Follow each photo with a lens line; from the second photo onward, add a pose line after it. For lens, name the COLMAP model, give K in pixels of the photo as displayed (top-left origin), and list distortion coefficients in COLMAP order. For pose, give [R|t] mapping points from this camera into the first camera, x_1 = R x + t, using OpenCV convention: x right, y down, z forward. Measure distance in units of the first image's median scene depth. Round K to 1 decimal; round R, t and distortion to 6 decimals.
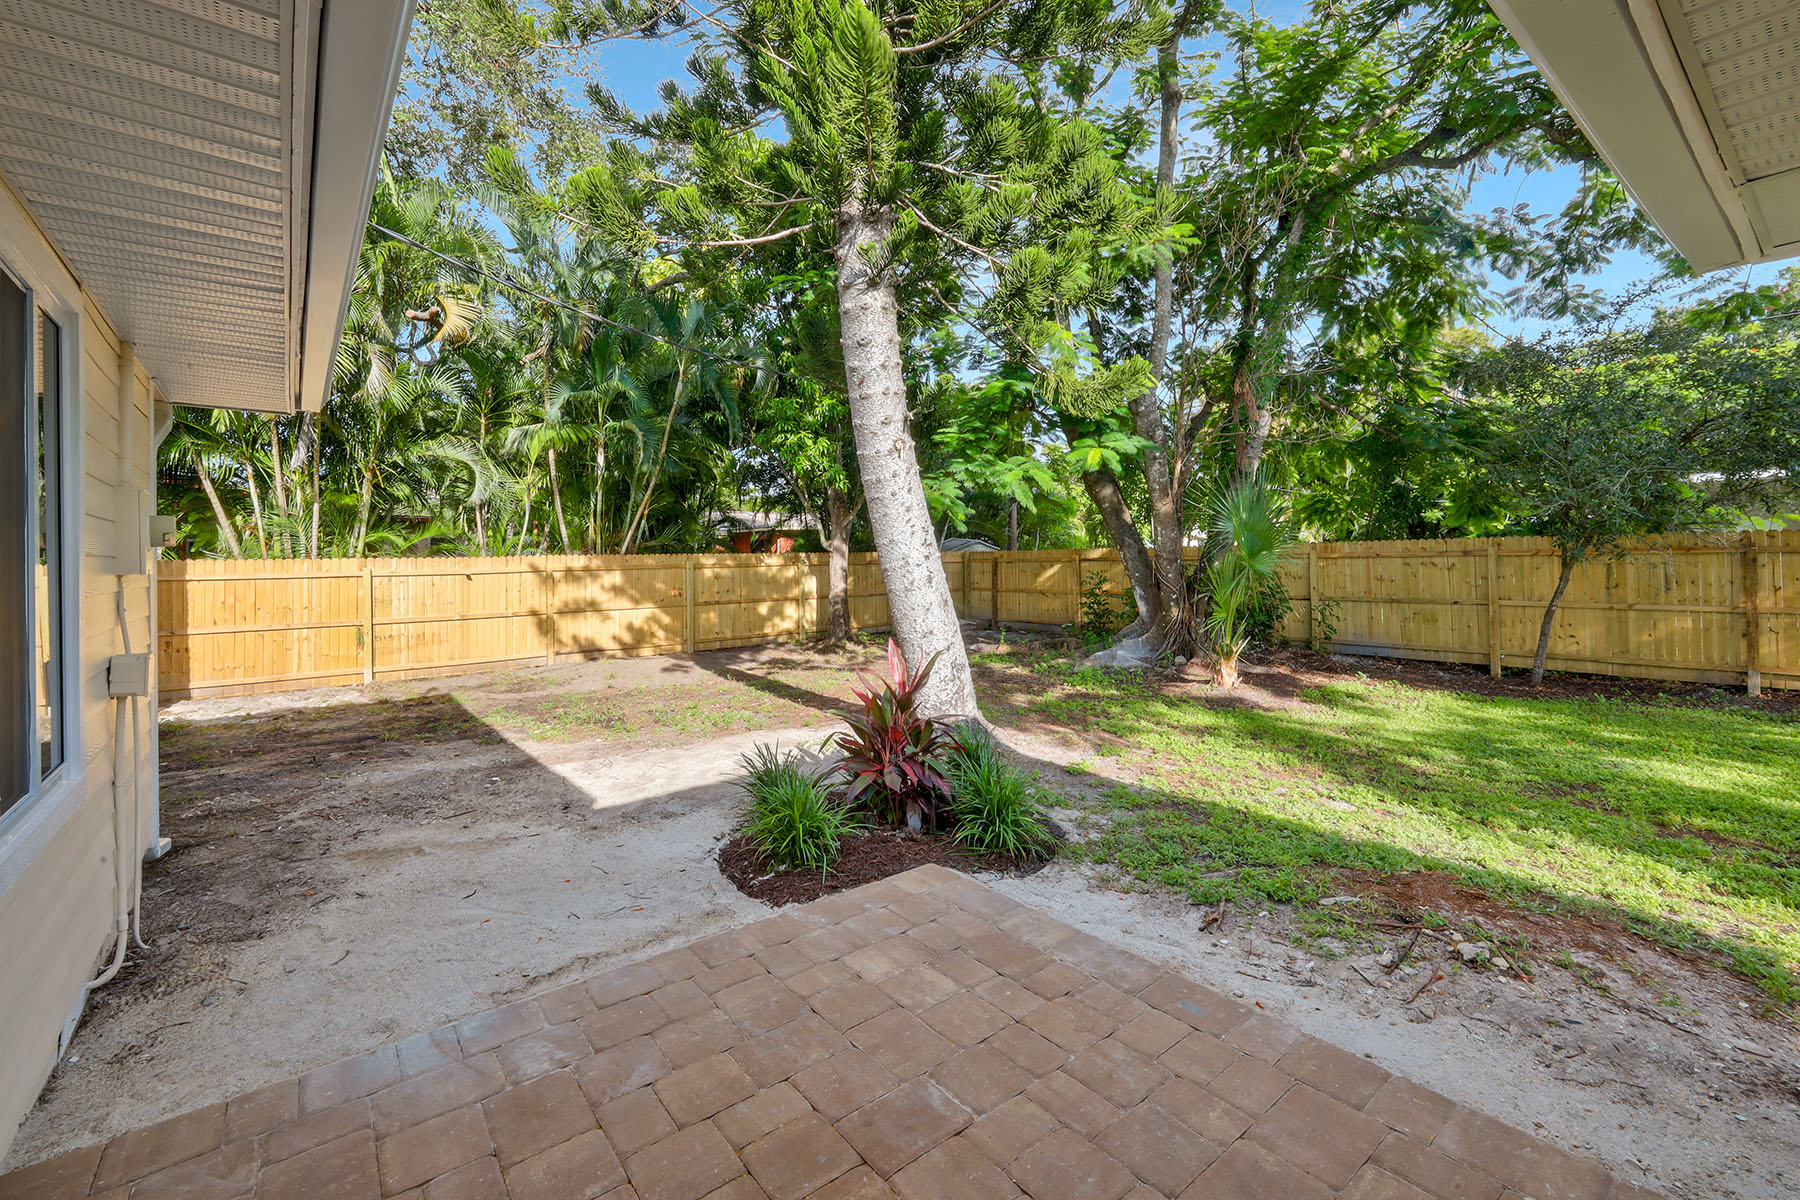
lens RADIAL K [[765.5, 0, 902.8], [0, 765.5, 544.1], [0, 0, 1]] dist [-0.001456, -0.000139]
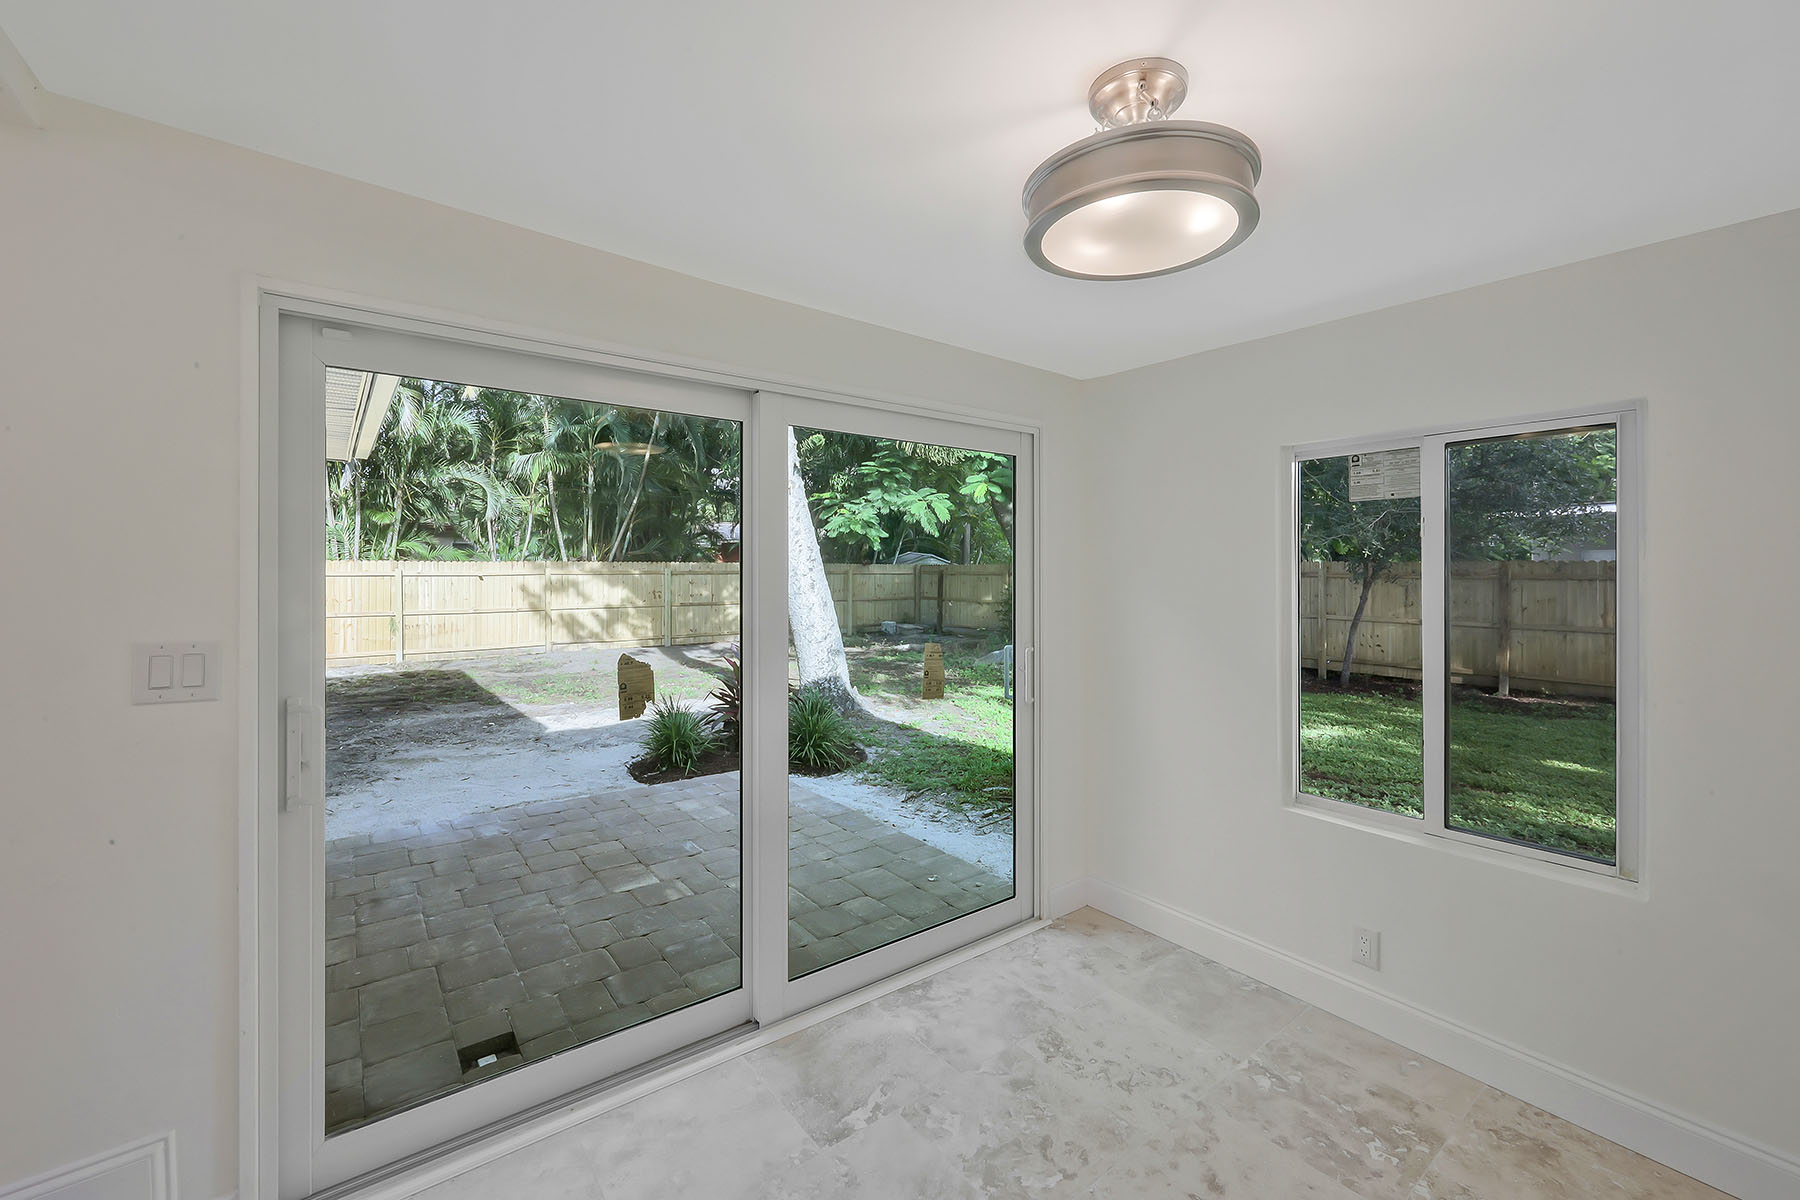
lens RADIAL K [[733.4, 0, 875.0], [0, 733.4, 575.5], [0, 0, 1]] dist [0.000469, 0.000007]
pose [[0.999268, 0.020042, -0.032590, 0.134742], [-0.019137, 0.999429, 0.027839, -0.007169], [0.033130, -0.027195, 0.999081, -0.199563]]
